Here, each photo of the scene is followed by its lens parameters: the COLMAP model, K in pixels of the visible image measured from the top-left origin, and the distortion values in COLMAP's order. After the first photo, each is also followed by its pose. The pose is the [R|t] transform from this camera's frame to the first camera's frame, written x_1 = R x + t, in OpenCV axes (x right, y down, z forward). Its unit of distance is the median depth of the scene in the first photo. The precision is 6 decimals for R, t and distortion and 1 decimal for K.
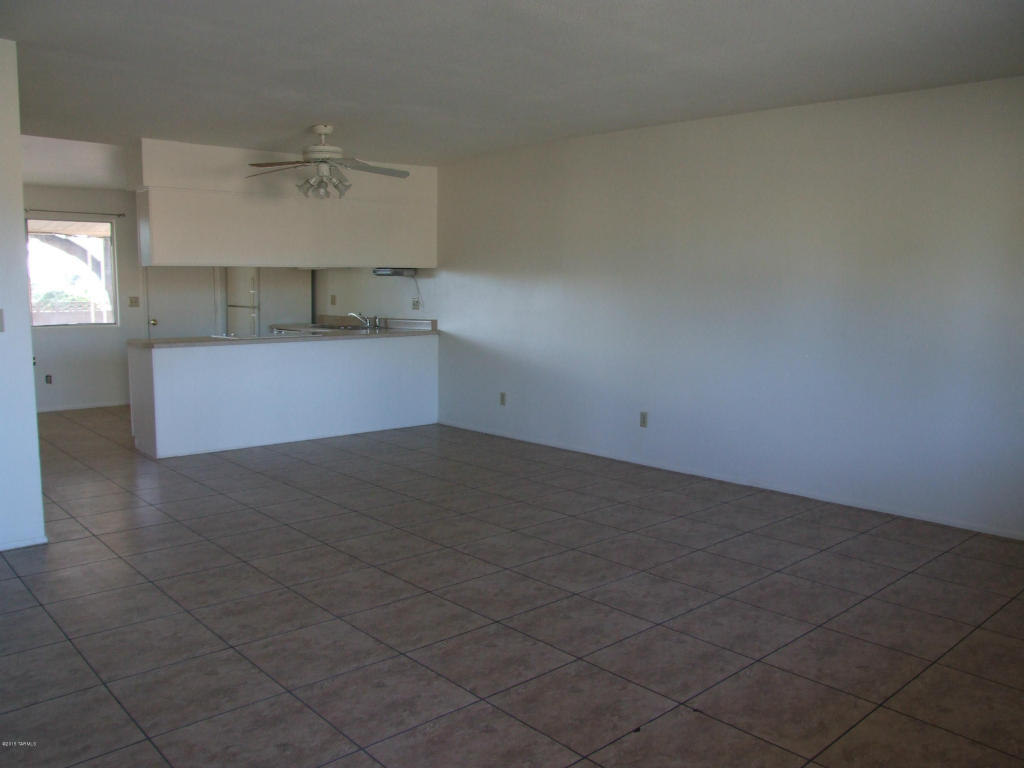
lens RADIAL K [[837.1, 0, 518.3], [0, 837.1, 385.1], [0, 0, 1]] dist [-0.152669, 0.132400]
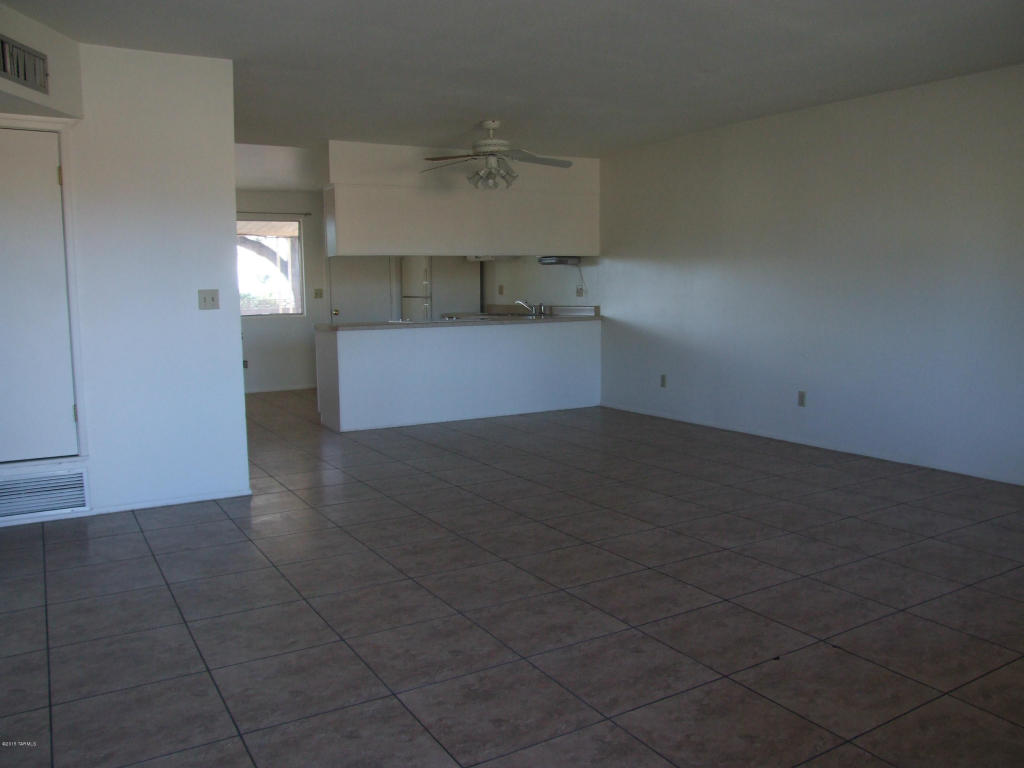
lens RADIAL K [[837.1, 0, 517.2], [0, 837.1, 384.7], [0, 0, 1]] dist [-0.152669, 0.132400]
pose [[0.980449, 0.004511, -0.196723, 0.007641], [-0.004655, 0.999989, -0.000269, 0.024157], [0.196720, 0.001180, 0.980459, -0.043140]]
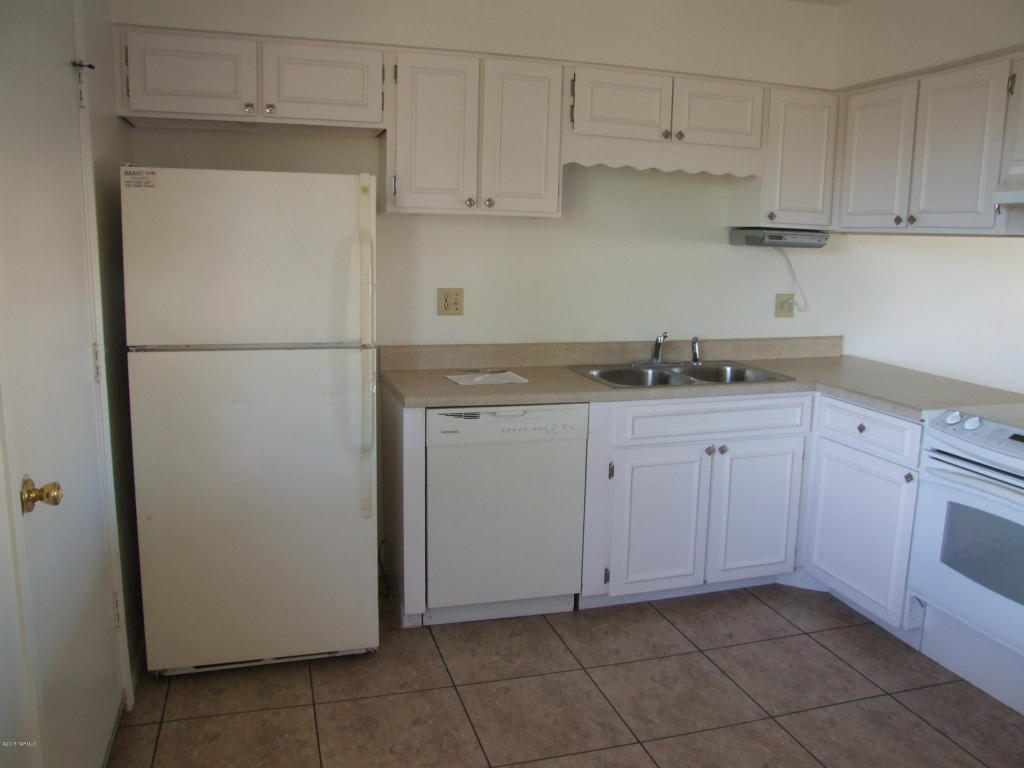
lens RADIAL K [[837.1, 0, 520.3], [0, 837.1, 385.4], [0, 0, 1]] dist [-0.152669, 0.132400]
pose [[0.423830, -0.156416, 0.892134, -0.746472], [0.086475, 0.987464, 0.132048, -0.154077], [-0.901604, 0.021181, 0.432043, 1.127480]]
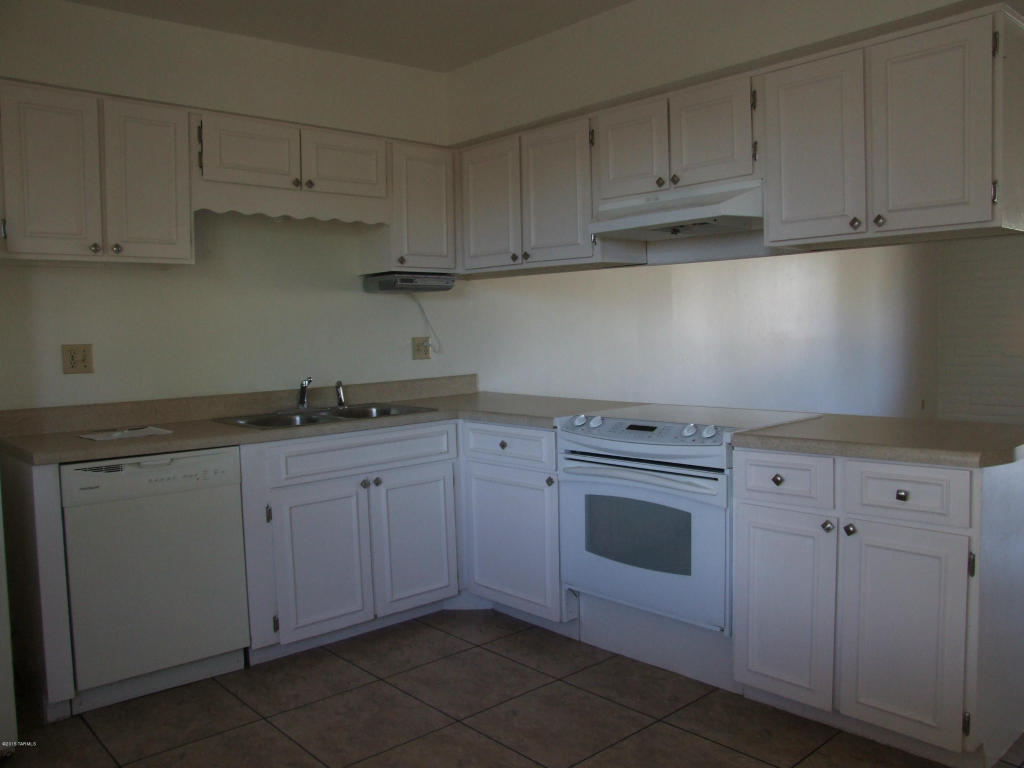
lens RADIAL K [[837.1, 0, 526.9], [0, 837.1, 384.8], [0, 0, 1]] dist [-0.152669, 0.132400]
pose [[-0.006259, -0.075242, 0.997146, -0.762320], [0.136531, 0.987763, 0.075391, -0.126406], [-0.990616, 0.136613, 0.004090, 1.132177]]
